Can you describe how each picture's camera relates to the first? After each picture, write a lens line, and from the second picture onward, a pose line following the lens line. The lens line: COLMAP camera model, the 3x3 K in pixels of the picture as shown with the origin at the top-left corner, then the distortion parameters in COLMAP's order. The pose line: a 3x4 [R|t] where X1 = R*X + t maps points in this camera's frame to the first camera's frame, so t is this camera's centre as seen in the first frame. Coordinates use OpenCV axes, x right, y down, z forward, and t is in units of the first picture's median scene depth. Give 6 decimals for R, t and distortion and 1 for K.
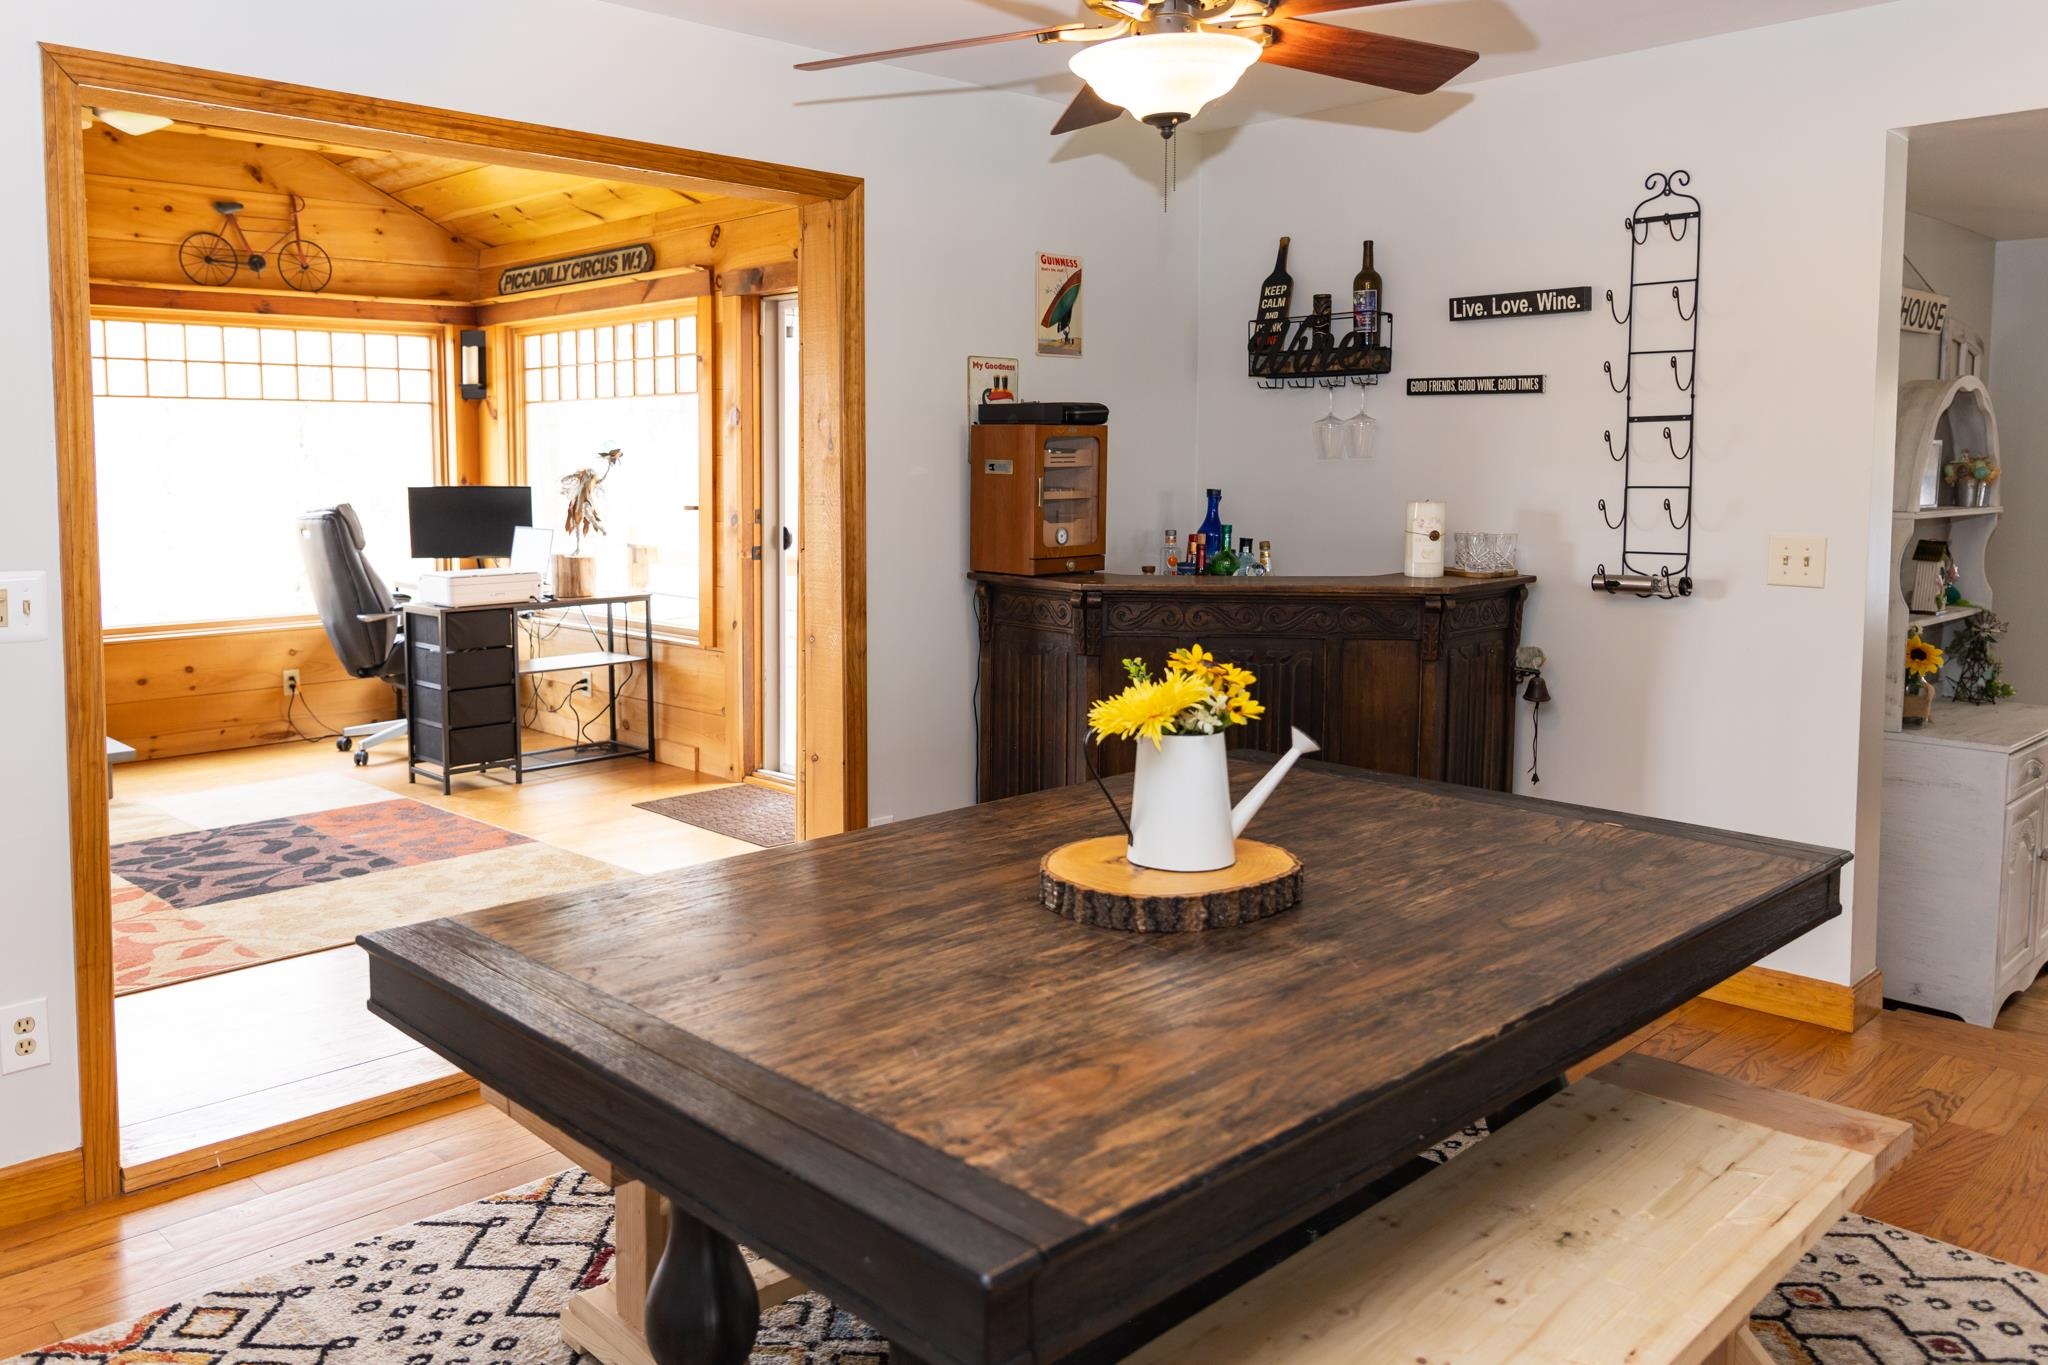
lens RADIAL K [[1544.6, 0, 917.8], [0, 1544.6, 579.2], [0, 0, 1]] dist [0.011908, -0.002449]
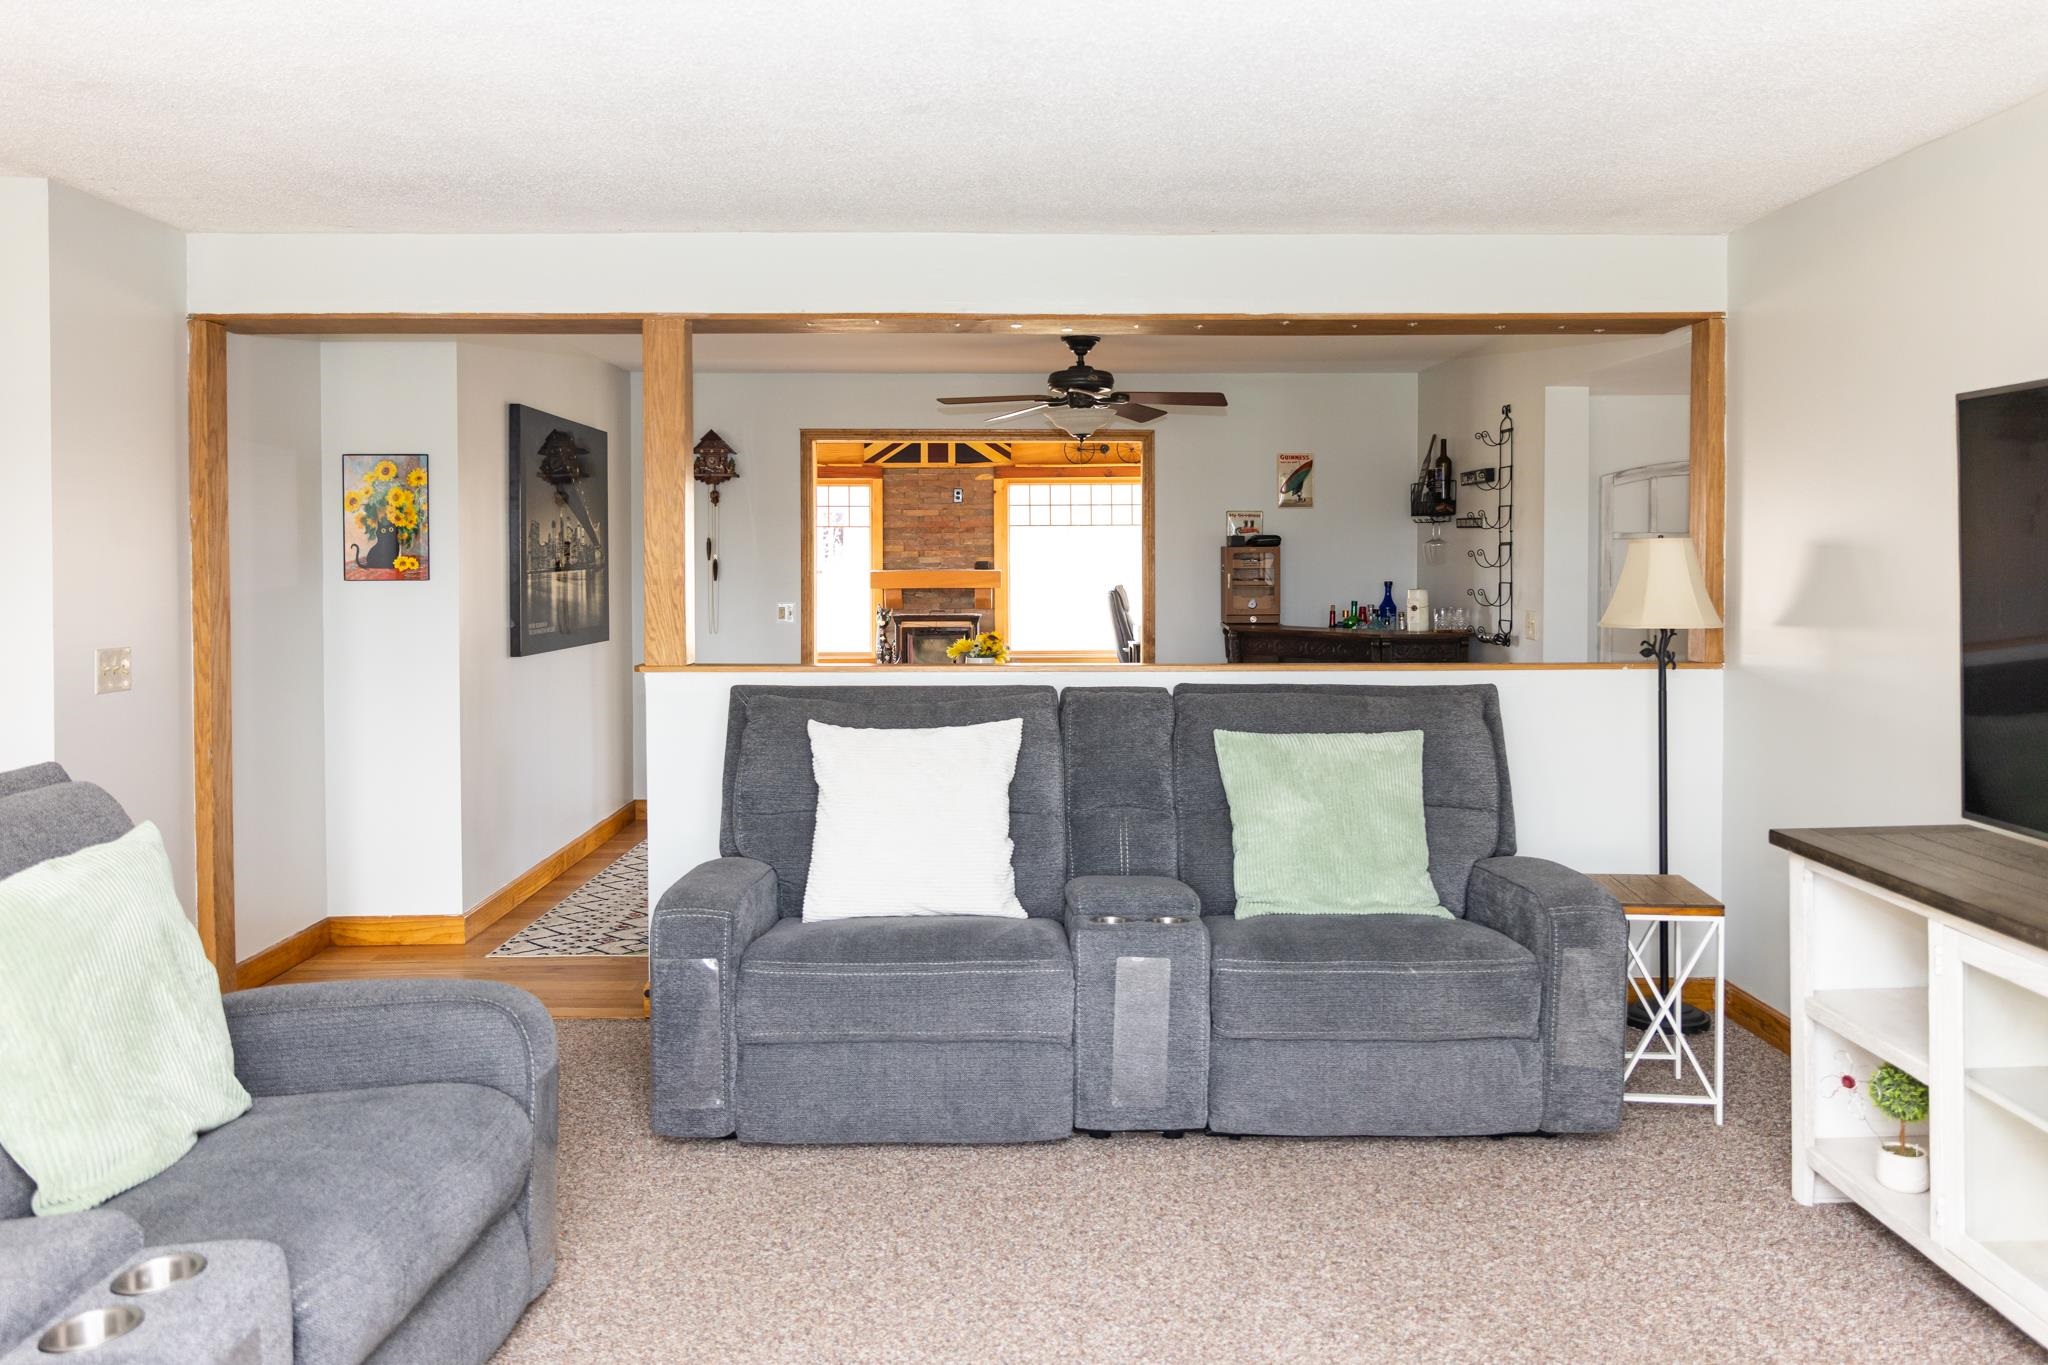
lens RADIAL K [[1544.6, 0, 1021.7], [0, 1544.6, 669.8], [0, 0, 1]] dist [0.011908, -0.002449]
pose [[0.746669, 0.051316, -0.663213, 1.069153], [-0.052649, 0.998451, 0.017982, 0.032414], [0.663109, 0.021491, 0.748214, -0.587653]]
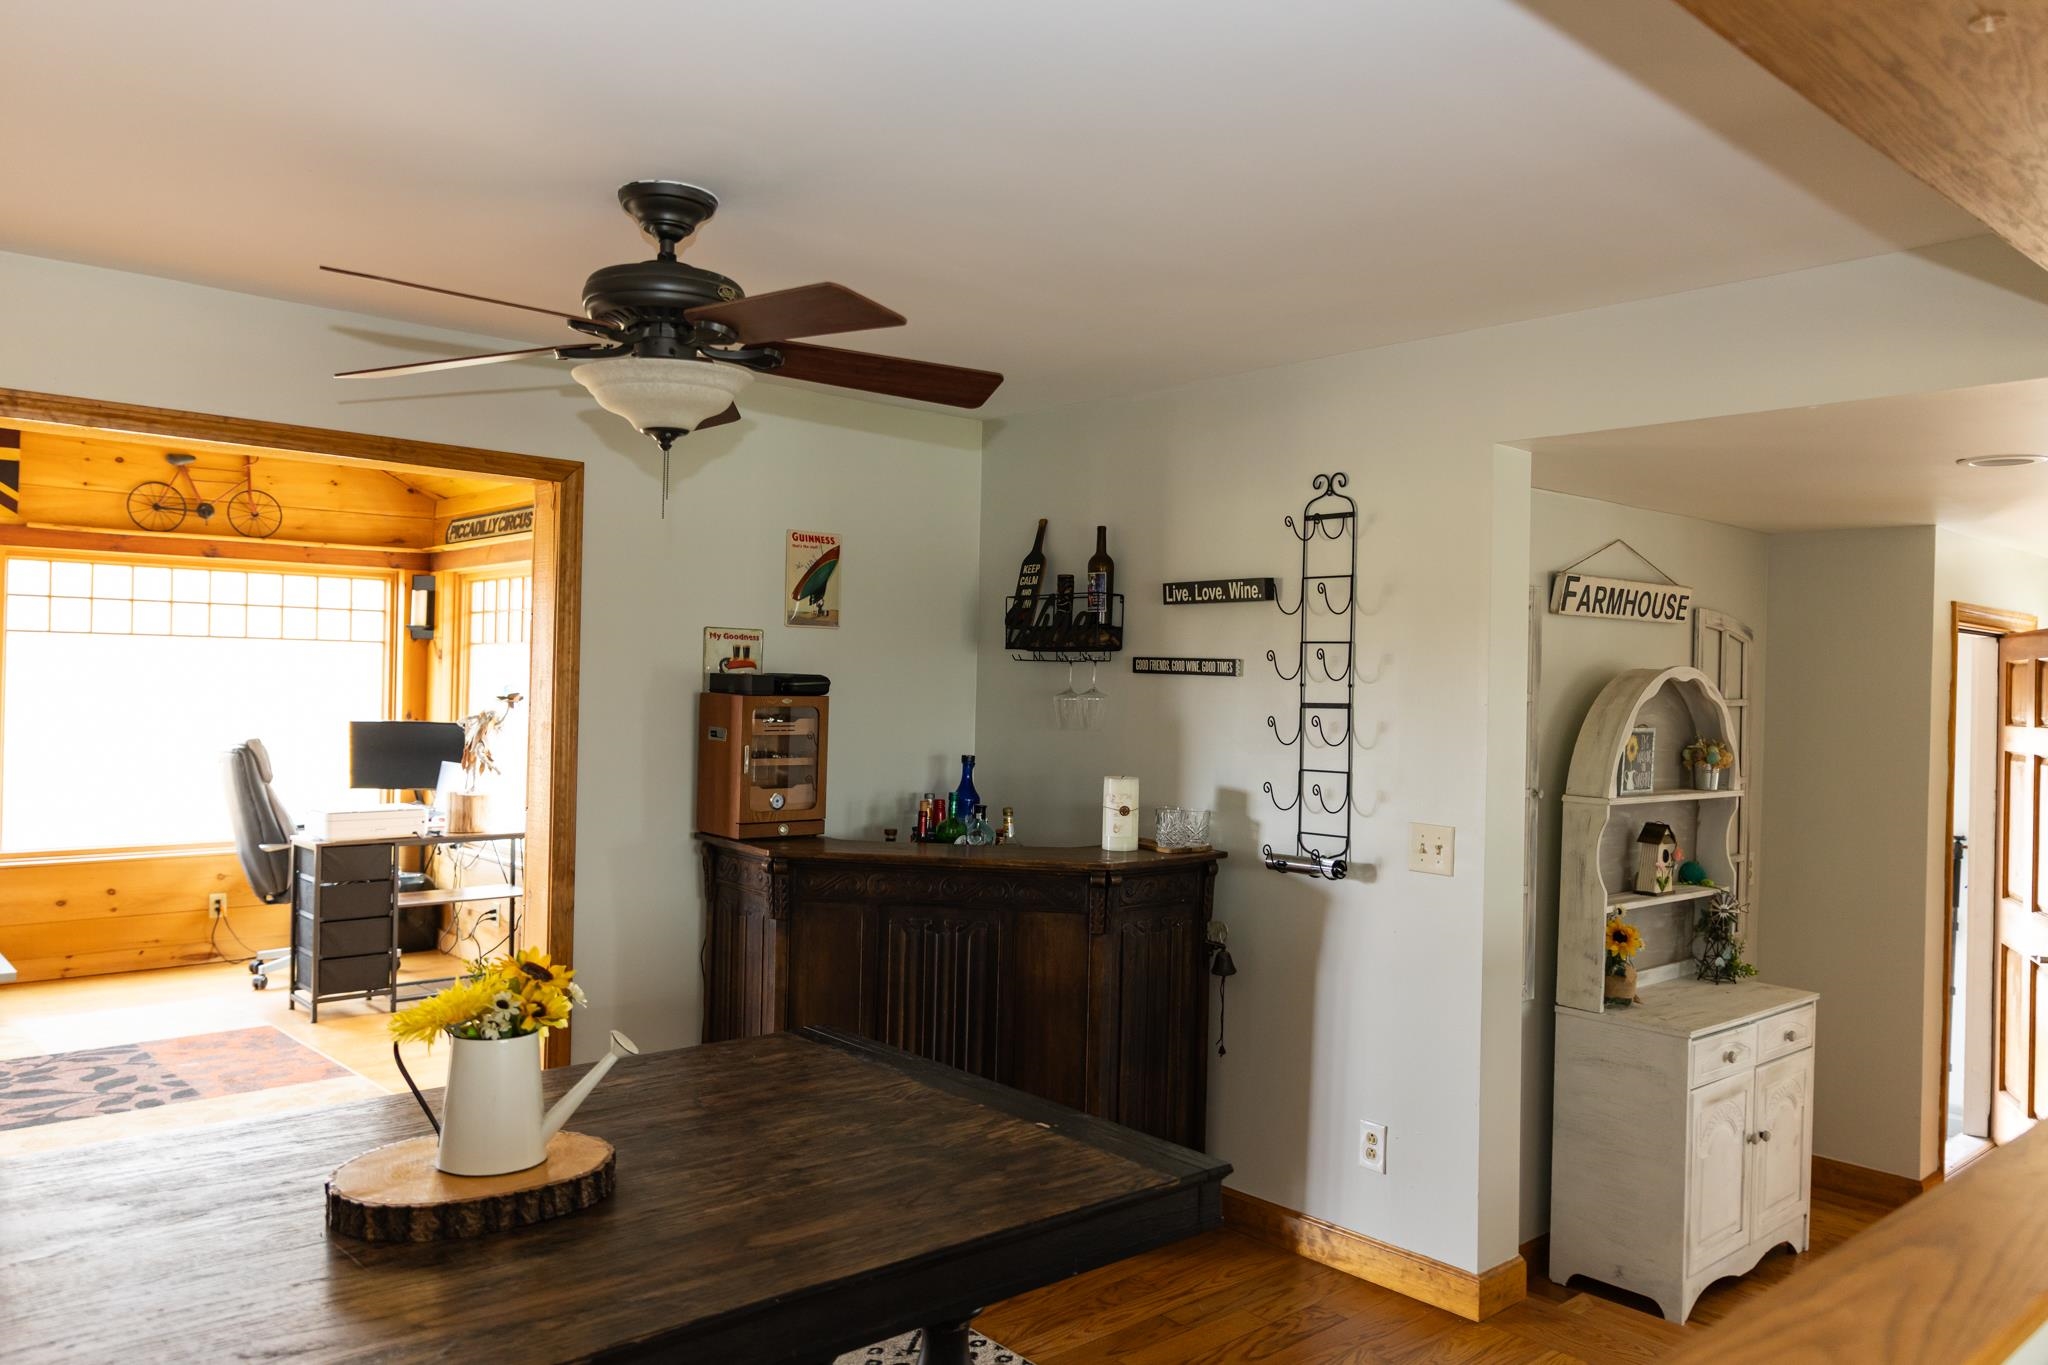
lens RADIAL K [[1466.4, 0, 1018.7], [0, 1466.4, 683.7], [0, 0, 1]] dist [0.009754, 0.003760]
pose [[0.999488, 0.023705, -0.021475, 0.251374], [-0.025310, 0.996647, -0.077813, -0.031103], [0.019558, 0.078317, 0.996737, 0.007643]]
